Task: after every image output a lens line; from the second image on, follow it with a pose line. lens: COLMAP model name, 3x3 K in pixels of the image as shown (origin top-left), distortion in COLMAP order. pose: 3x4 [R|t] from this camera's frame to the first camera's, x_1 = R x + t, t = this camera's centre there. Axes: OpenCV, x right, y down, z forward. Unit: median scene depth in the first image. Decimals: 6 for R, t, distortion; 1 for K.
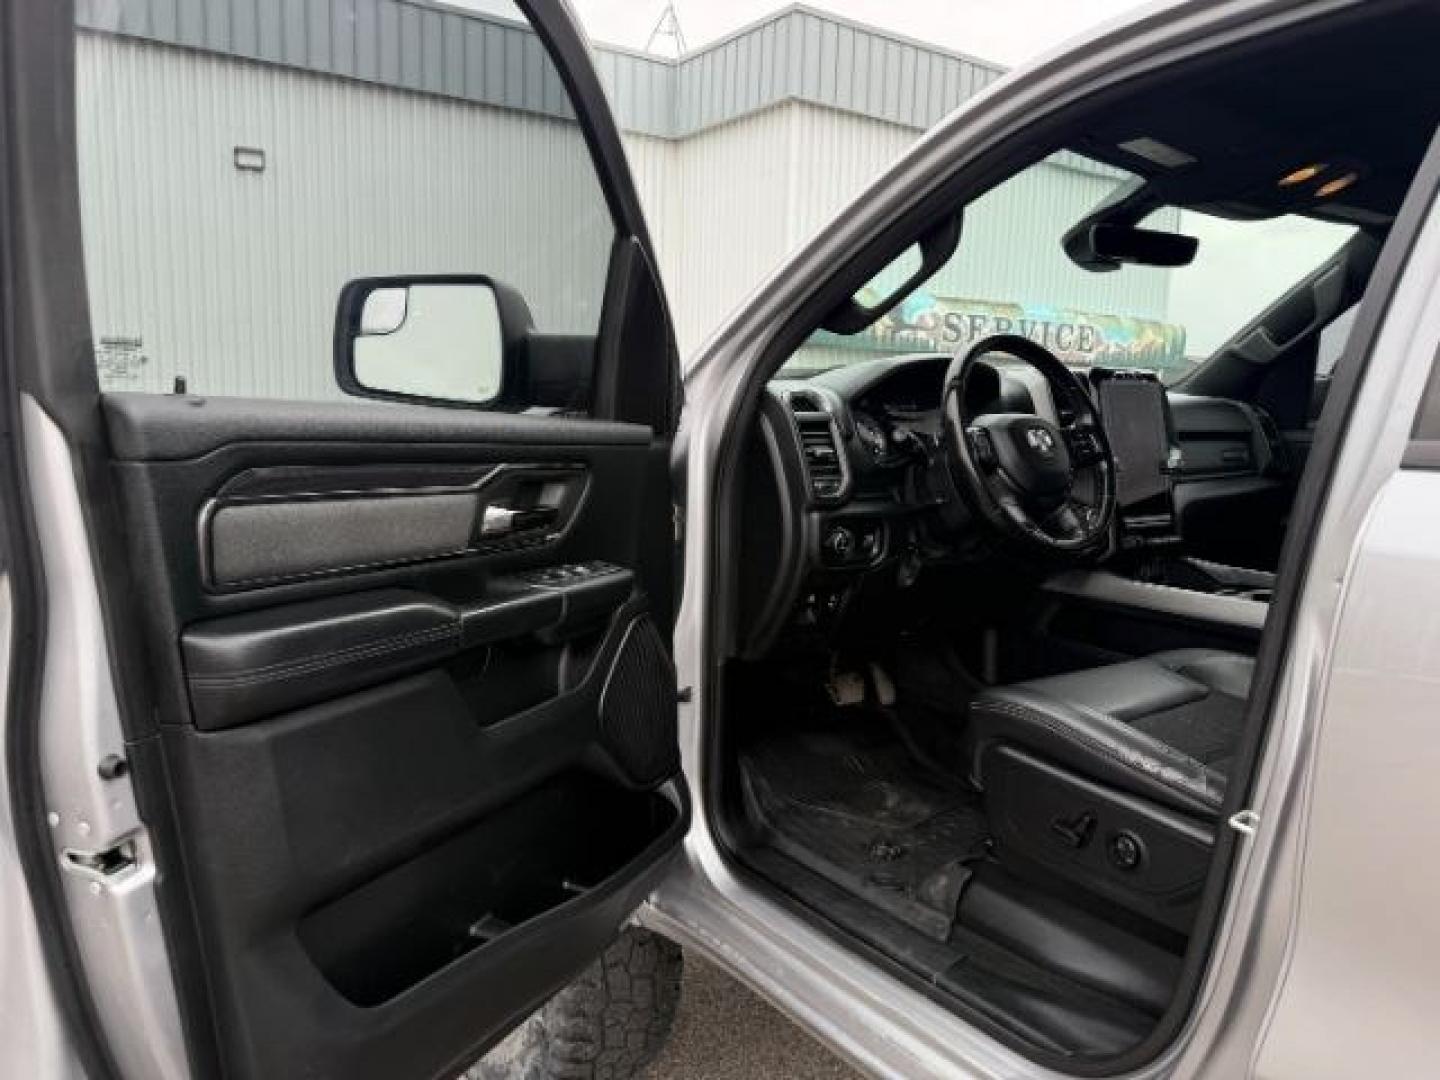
lens RADIAL K [[1025.4, 0, 710.0], [0, 1025.4, 537.7], [0, 0, 1]] dist [0.016363, -0.019515]
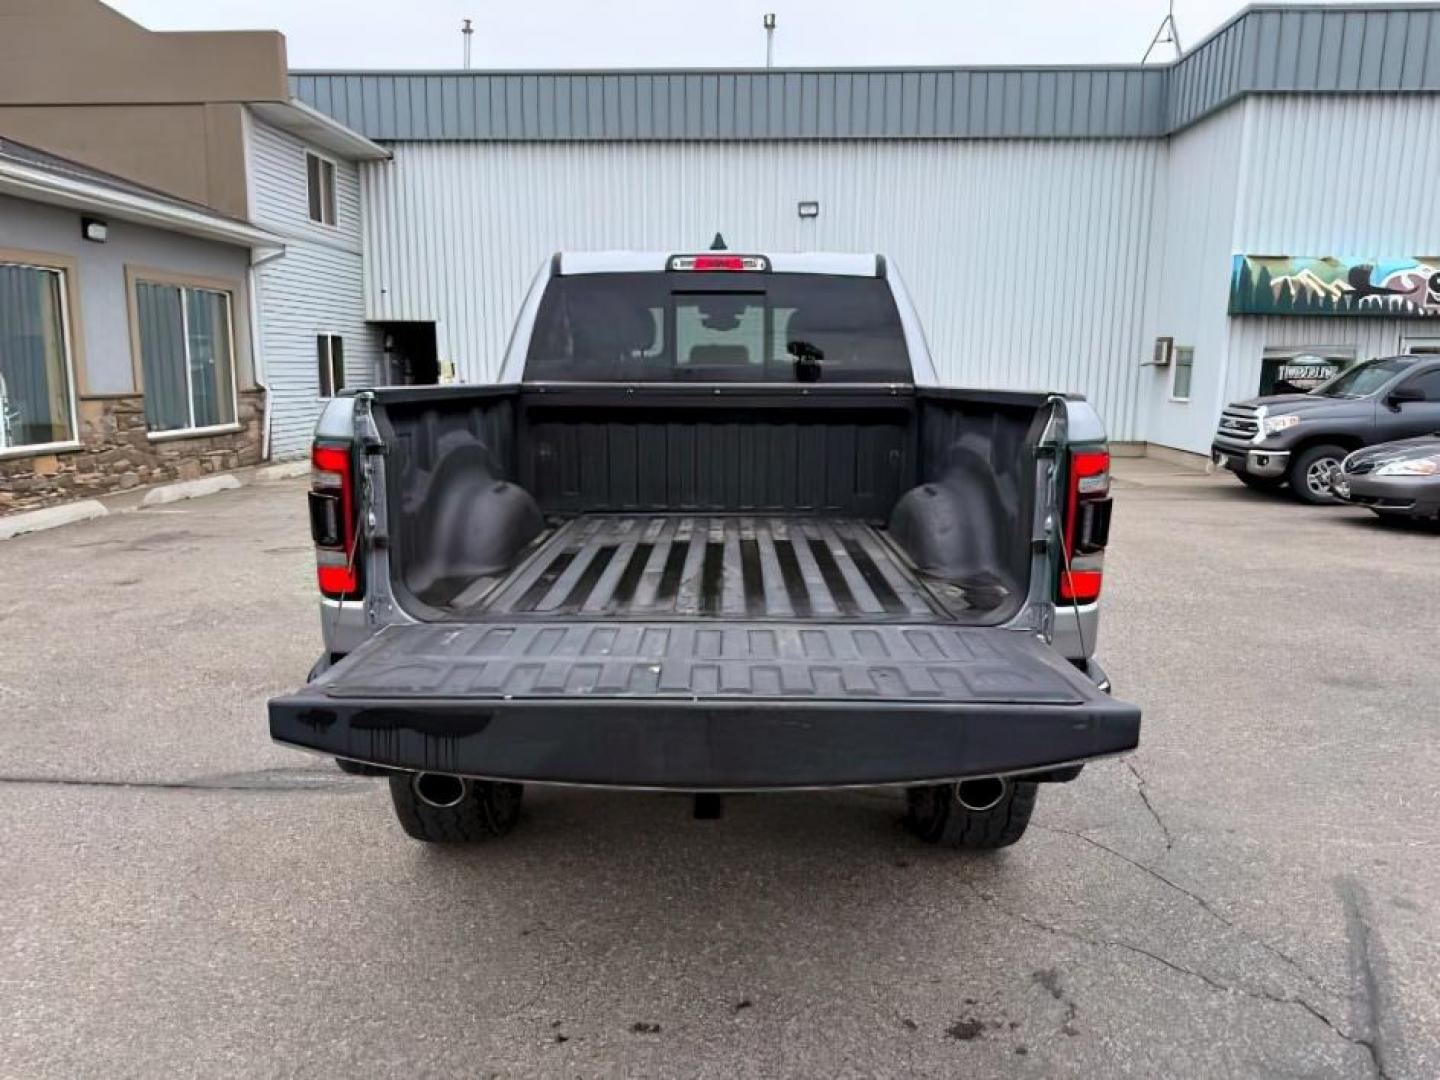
lens RADIAL K [[1025.4, 0, 723.6], [0, 1025.4, 534.9], [0, 0, 1]] dist [0.016363, -0.019515]
pose [[0.793770, 0.080723, -0.602837, 0.301374], [-0.065512, 0.996735, 0.047206, 0.026681], [0.604679, 0.002023, 0.796466, -0.190436]]
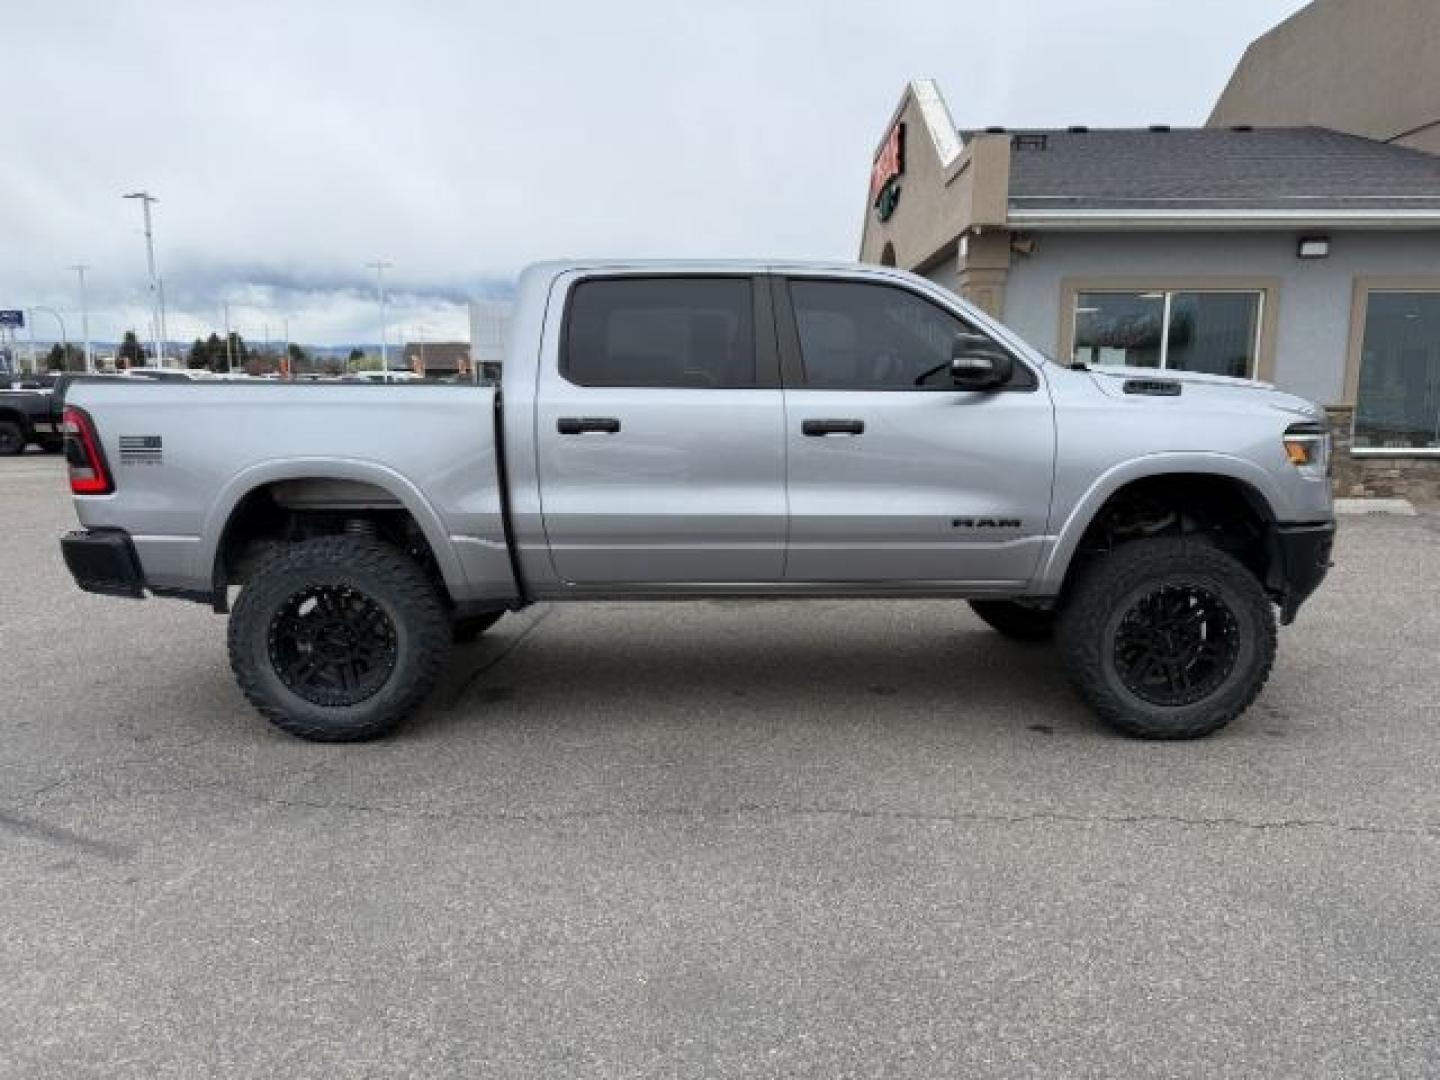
lens RADIAL K [[1025.4, 0, 717.6], [0, 1025.4, 544.1], [0, 0, 1]] dist [0.016363, -0.019515]
pose [[-0.596114, 0.103083, -0.796255, 0.375221], [-0.115821, 0.970311, 0.212326, -0.027076], [0.794502, 0.218794, -0.566477, 0.276220]]
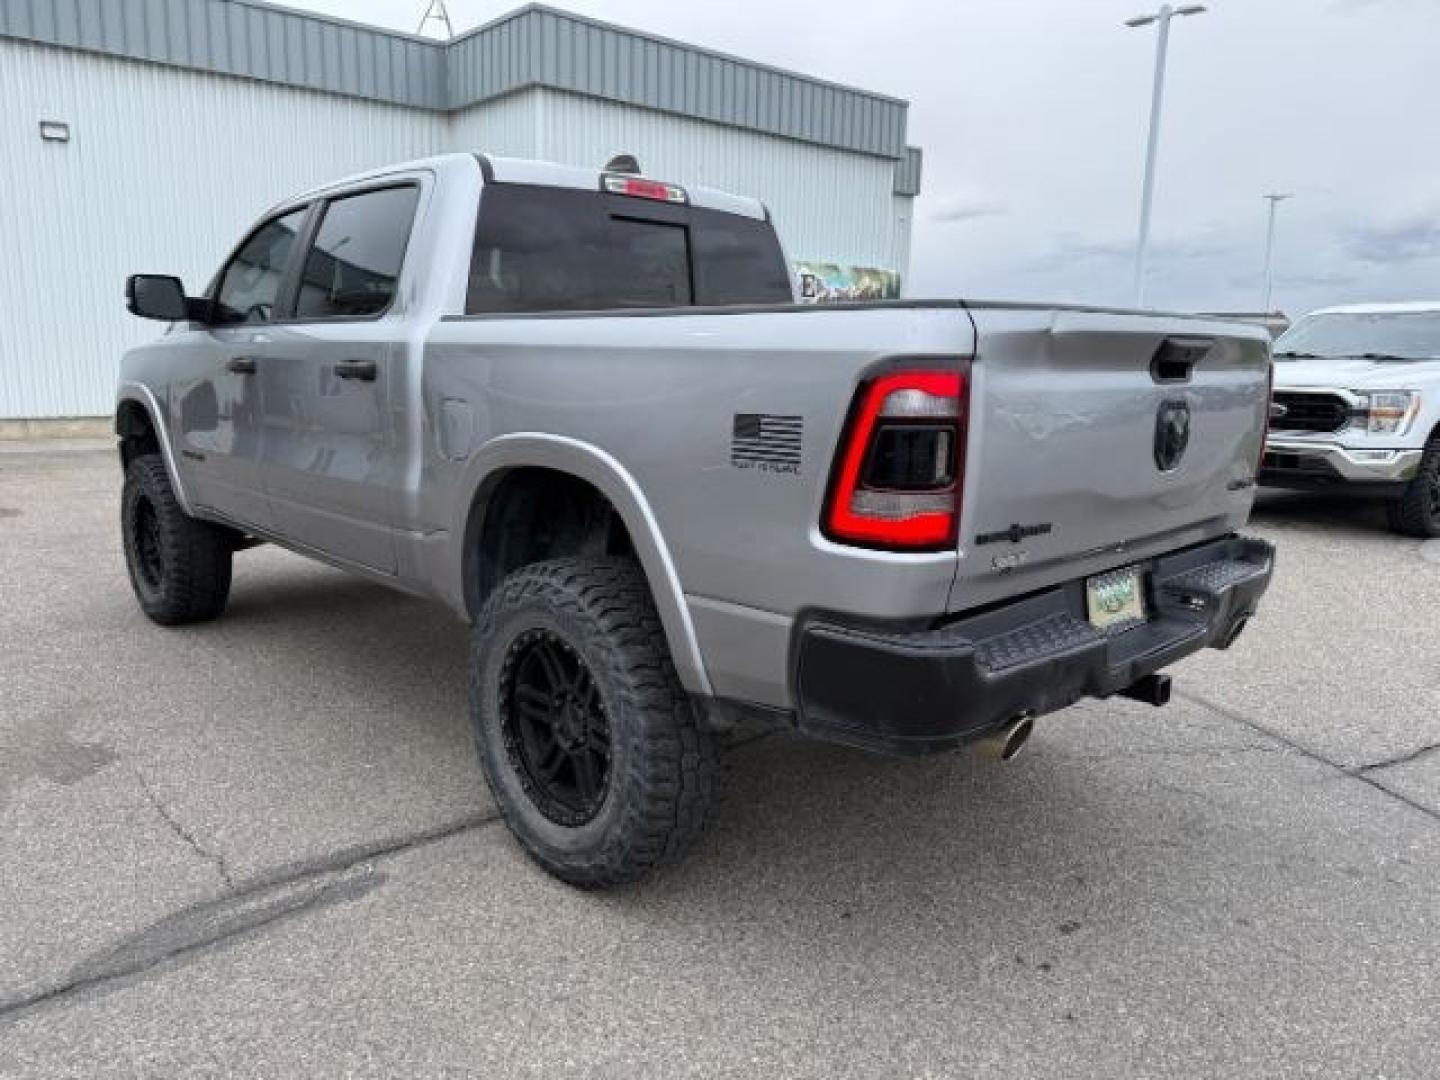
lens RADIAL K [[1025.4, 0, 723.2], [0, 1025.4, 545.5], [0, 0, 1]] dist [0.016363, -0.019515]
pose [[0.991888, -0.032151, 0.122984, 0.118879], [0.024569, 0.997731, 0.062680, 0.038331], [-0.124721, -0.059150, 0.990427, -0.226637]]
